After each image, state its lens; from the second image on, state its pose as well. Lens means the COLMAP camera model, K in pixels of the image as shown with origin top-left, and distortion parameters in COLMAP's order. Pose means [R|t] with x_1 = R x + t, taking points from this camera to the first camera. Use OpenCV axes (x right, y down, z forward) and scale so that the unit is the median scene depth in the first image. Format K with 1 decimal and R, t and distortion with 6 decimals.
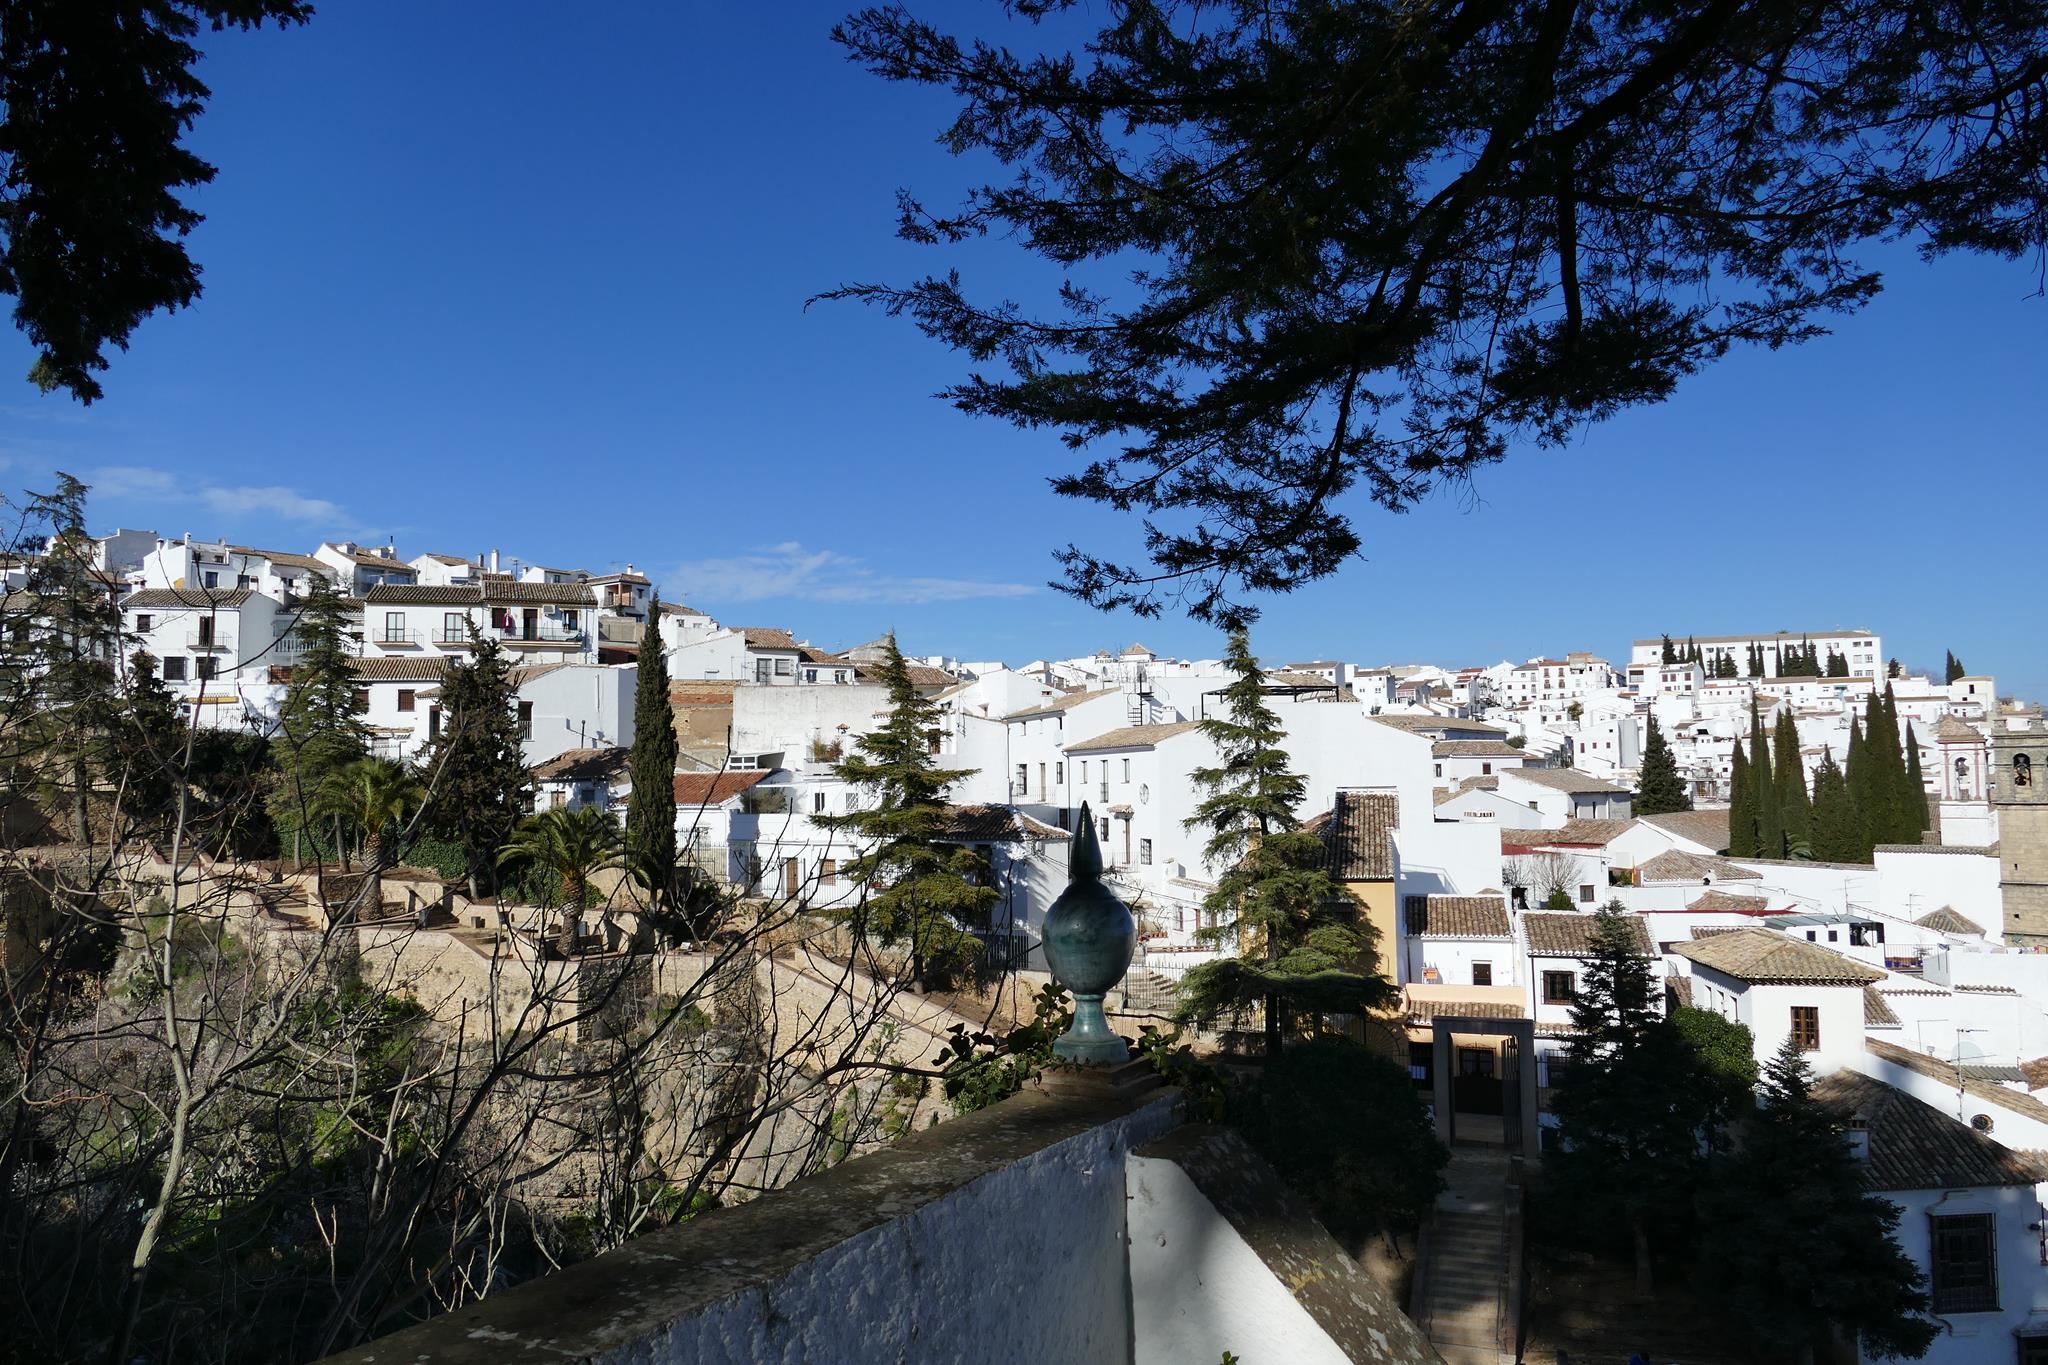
lens RADIAL K [[1464.8, 0, 1023.2], [0, 1464.8, 668.9], [0, 0, 1]] dist [-0.017412, 0.006721]
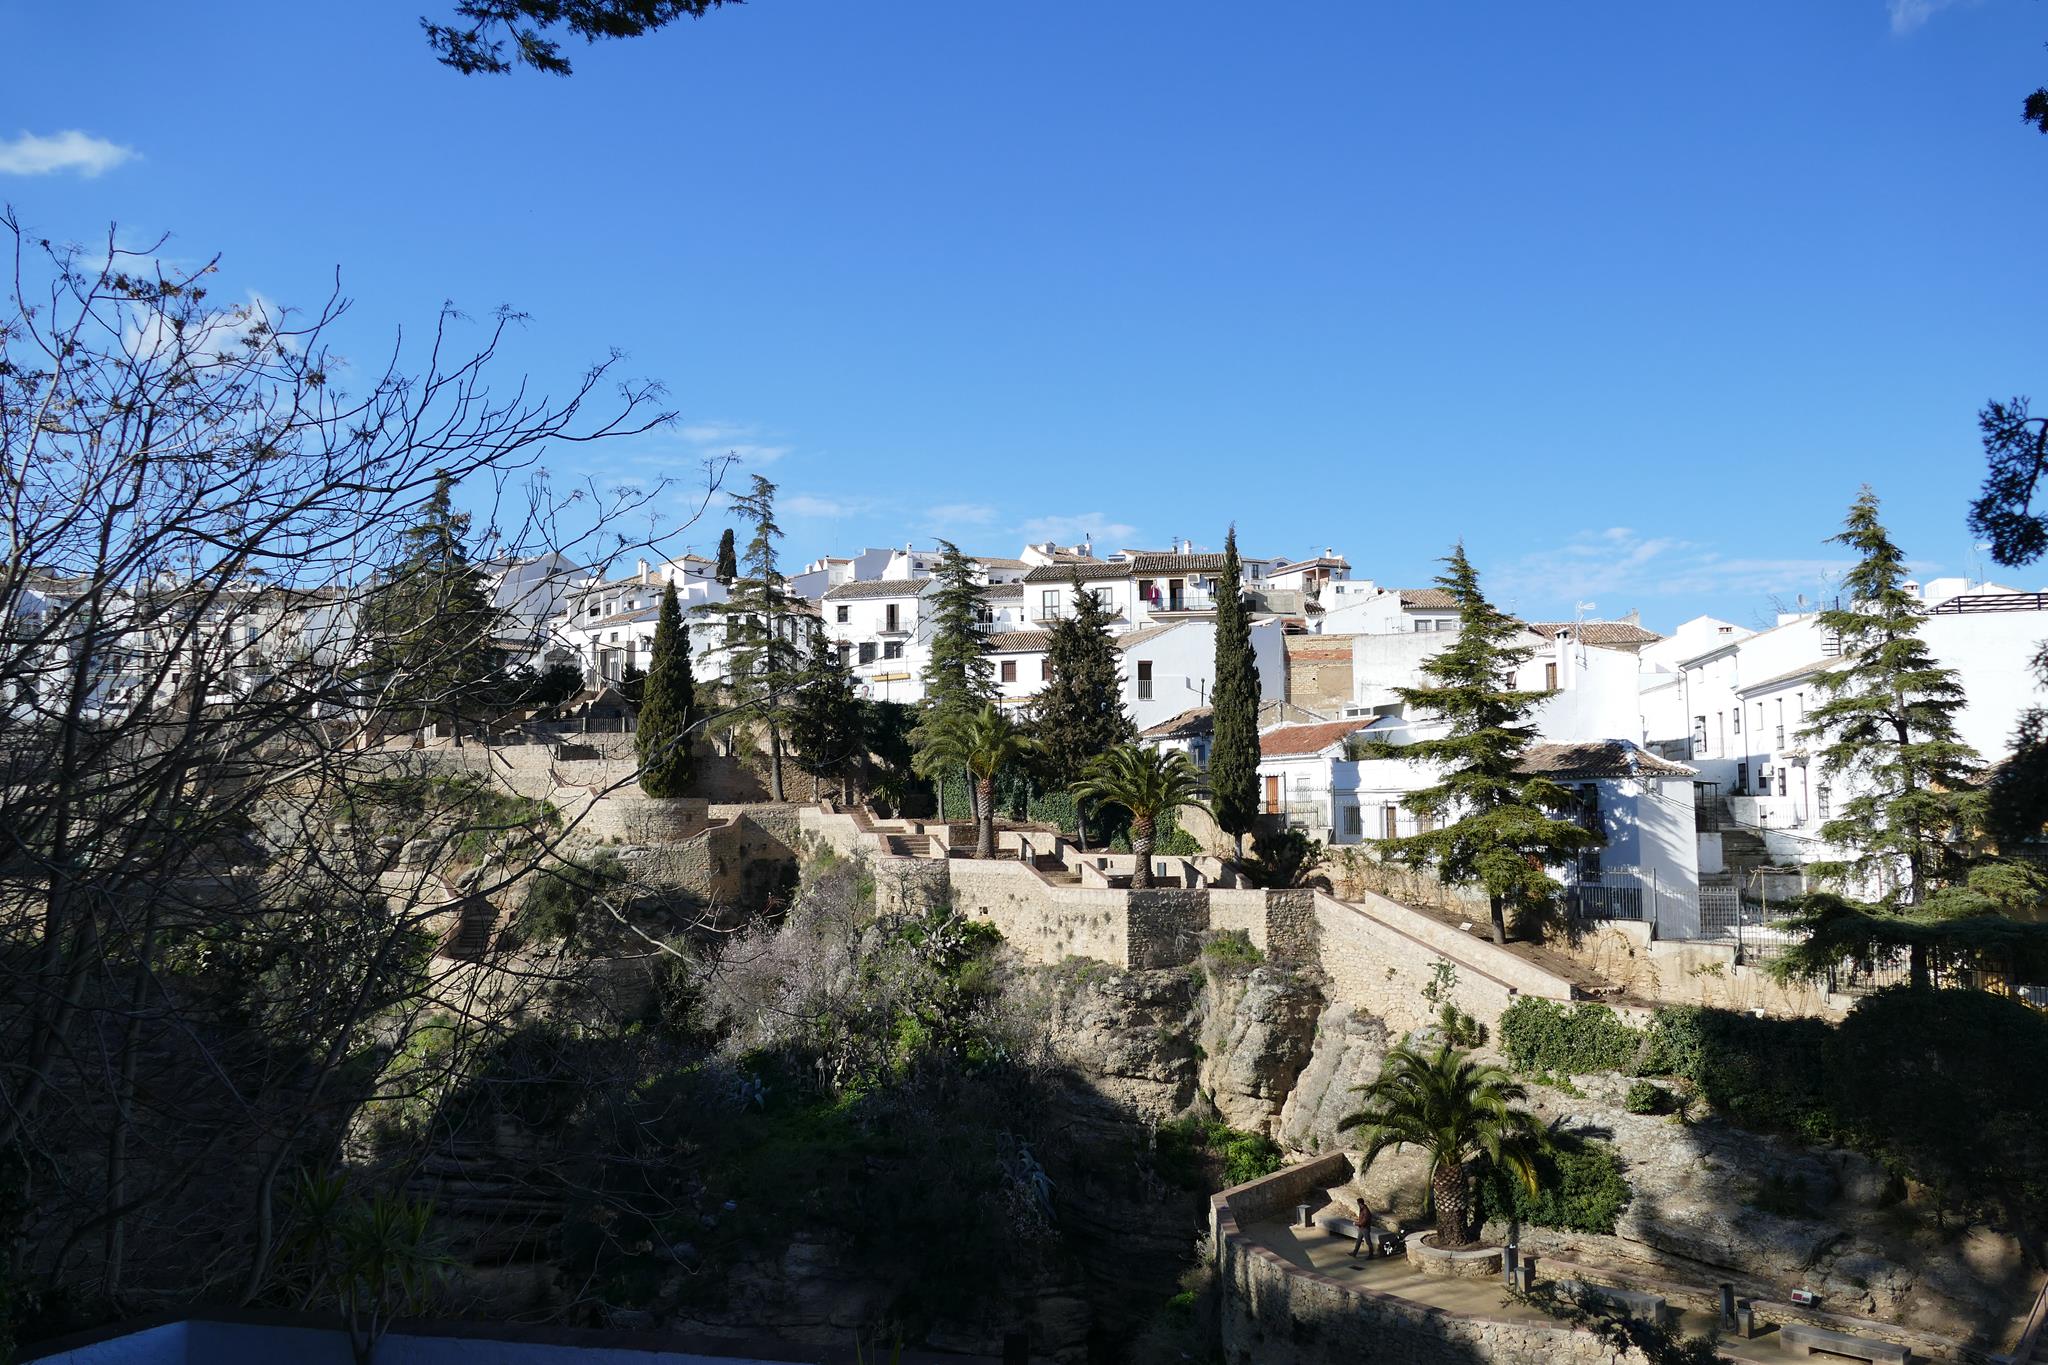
lens RADIAL K [[1590.6, 0, 1016.0], [0, 1590.6, 679.6], [0, 0, 1]] dist [-0.032431, 0.007741]
pose [[0.877765, -0.036260, -0.477717, 0.114087], [0.034927, 0.999322, -0.011676, 0.052138], [0.477817, -0.006437, 0.878436, 0.012541]]
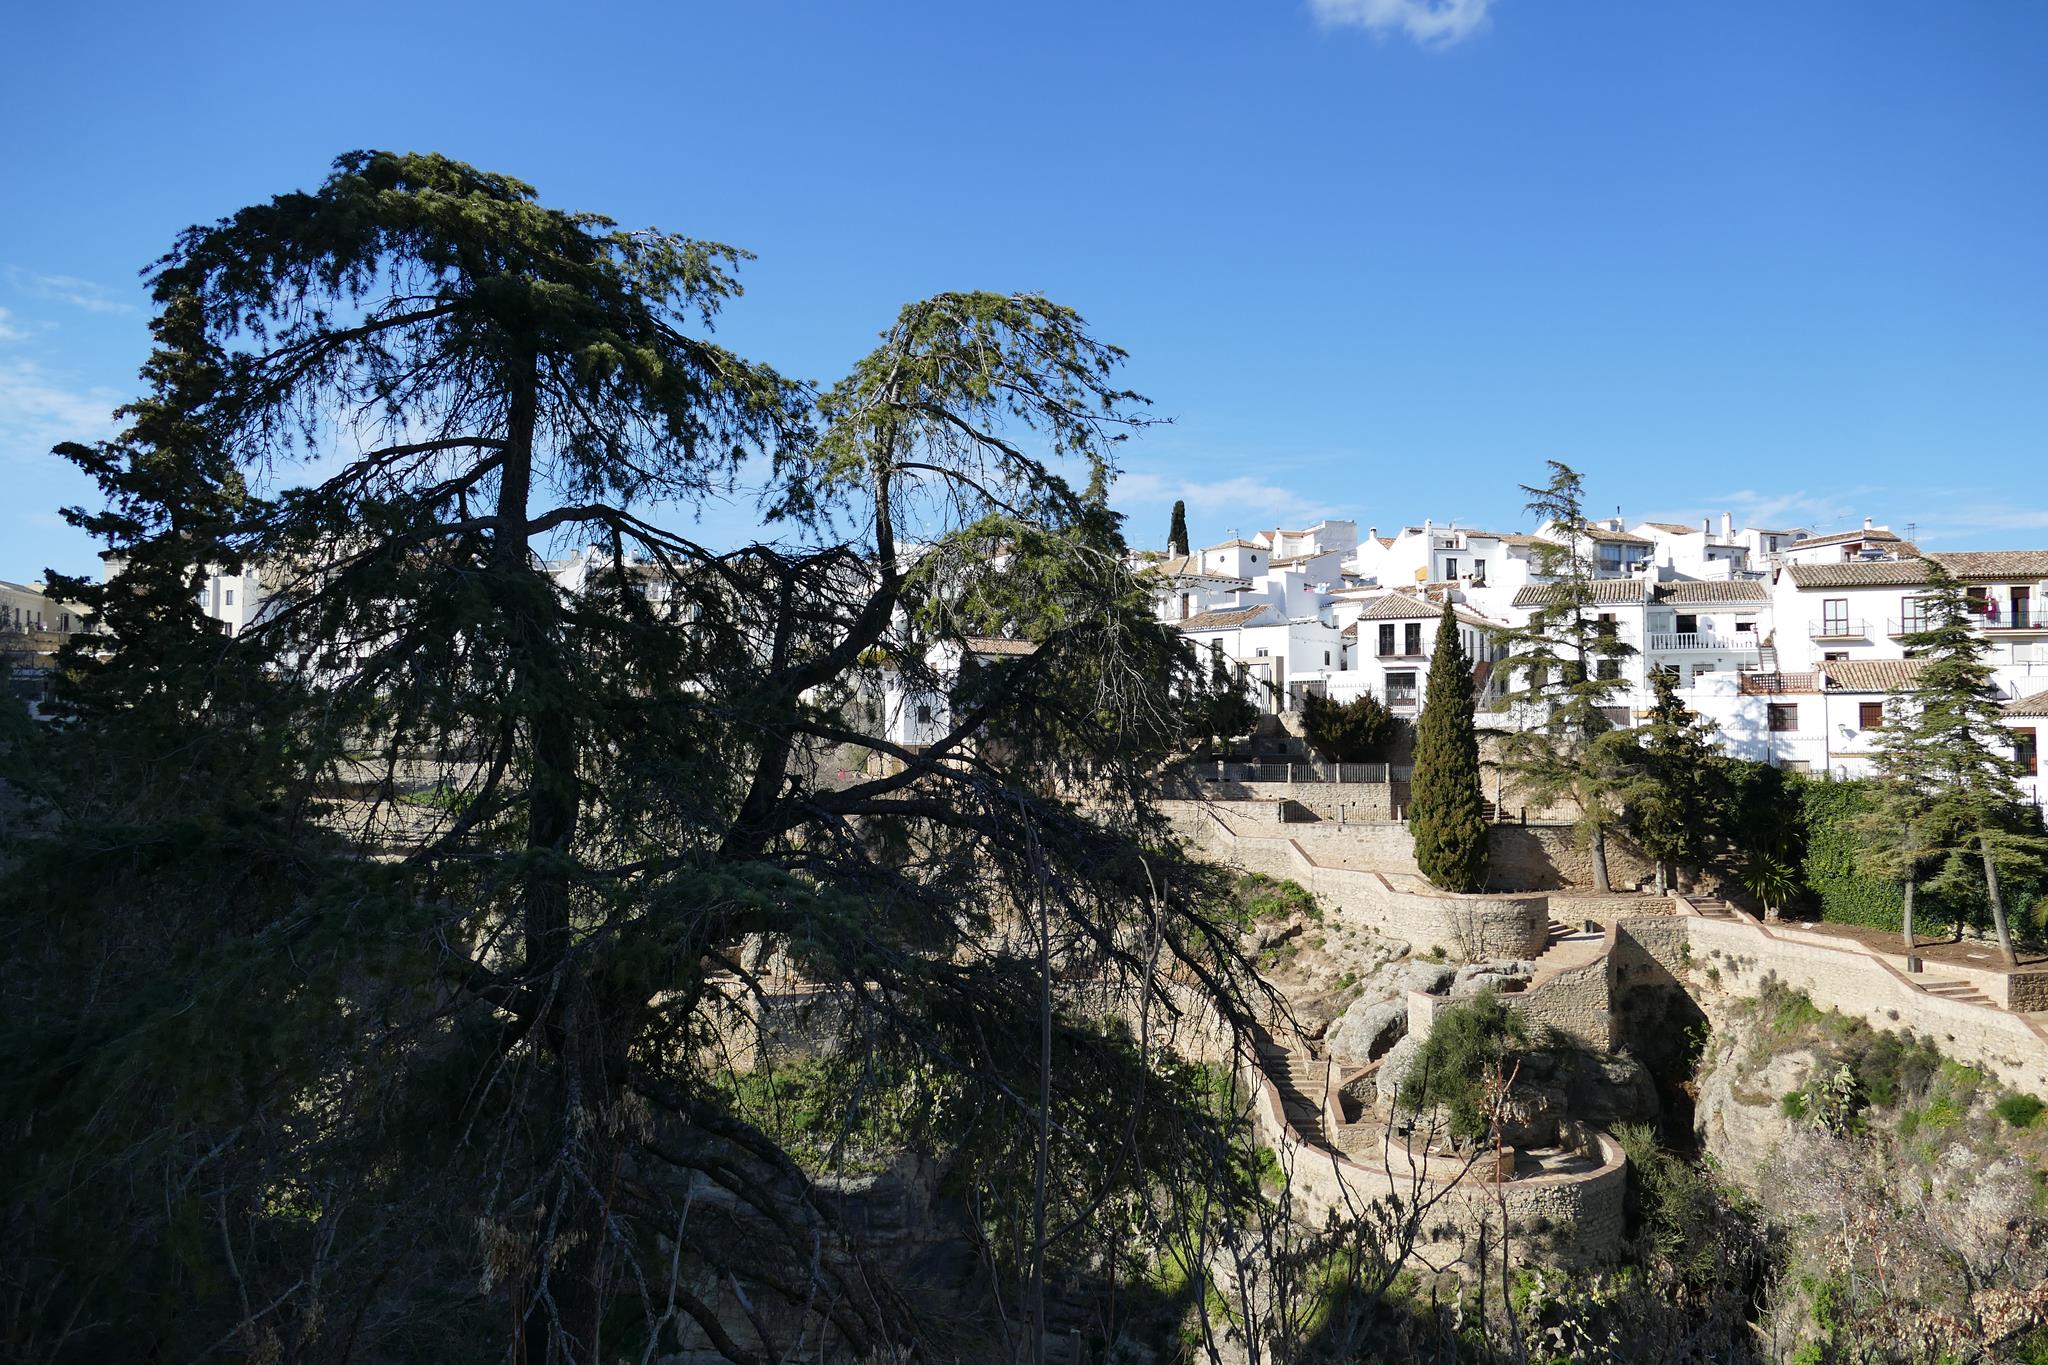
lens RADIAL K [[1464.8, 0, 1019.3], [0, 1464.8, 675.7], [0, 0, 1]] dist [-0.017412, 0.006721]
pose [[0.797190, -0.009675, -0.603651, -0.438010], [0.028843, 0.999340, 0.022074, -0.039461], [0.603039, -0.035008, 0.796943, 0.118331]]
